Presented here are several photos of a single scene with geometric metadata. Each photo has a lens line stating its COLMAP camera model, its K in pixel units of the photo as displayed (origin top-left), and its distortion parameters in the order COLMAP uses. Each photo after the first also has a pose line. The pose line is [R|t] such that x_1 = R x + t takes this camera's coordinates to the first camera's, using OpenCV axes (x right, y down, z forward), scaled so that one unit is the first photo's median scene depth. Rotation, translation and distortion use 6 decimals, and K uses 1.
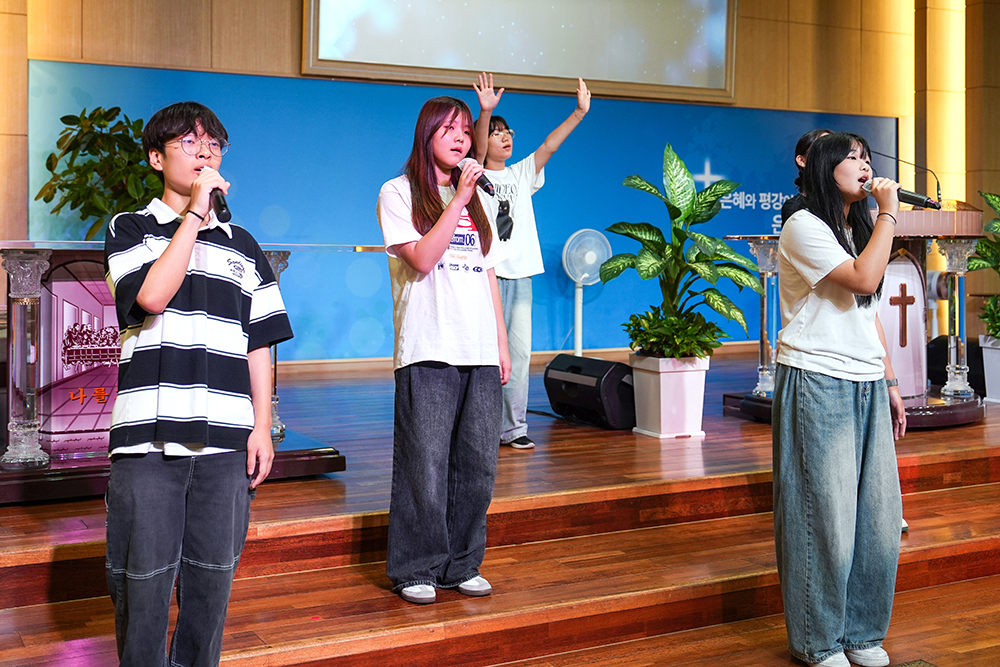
lens RADIAL K [[1229.4, 0, 454.0], [0, 1229.4, 234.7], [0, 0, 1]] dist [0.006412, 0.000000]
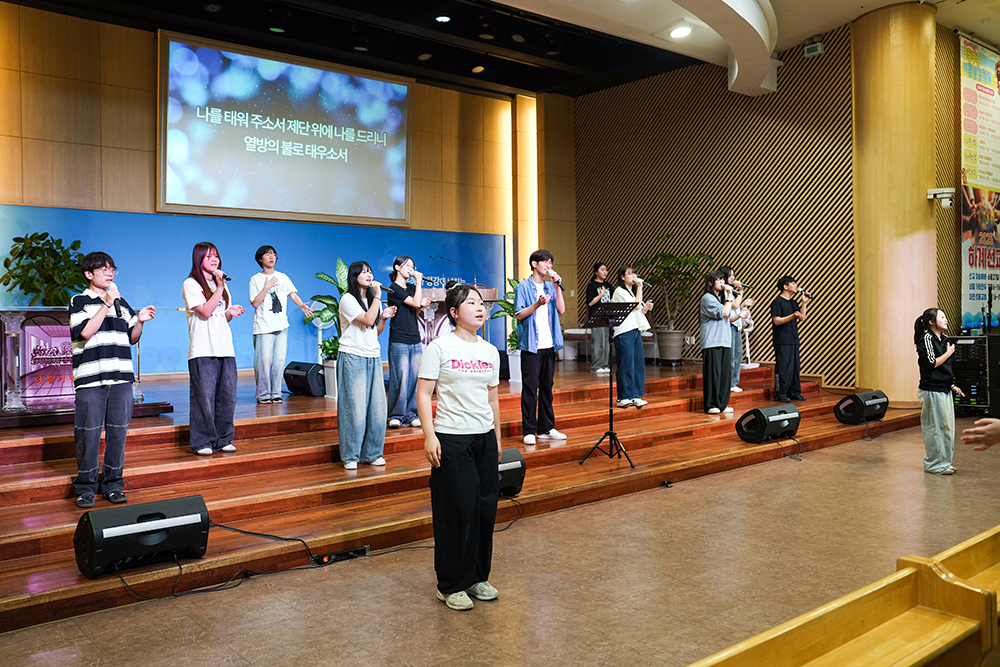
lens RADIAL K [[875.4, 0, 494.5], [0, 875.4, 326.5], [0, 0, 1]] dist [-0.033123, 0.038946]
pose [[0.973907, -0.014784, 0.226467, 0.076574], [0.007551, 0.999434, 0.032770, -0.002914], [-0.226824, -0.030205, 0.973467, -0.403080]]
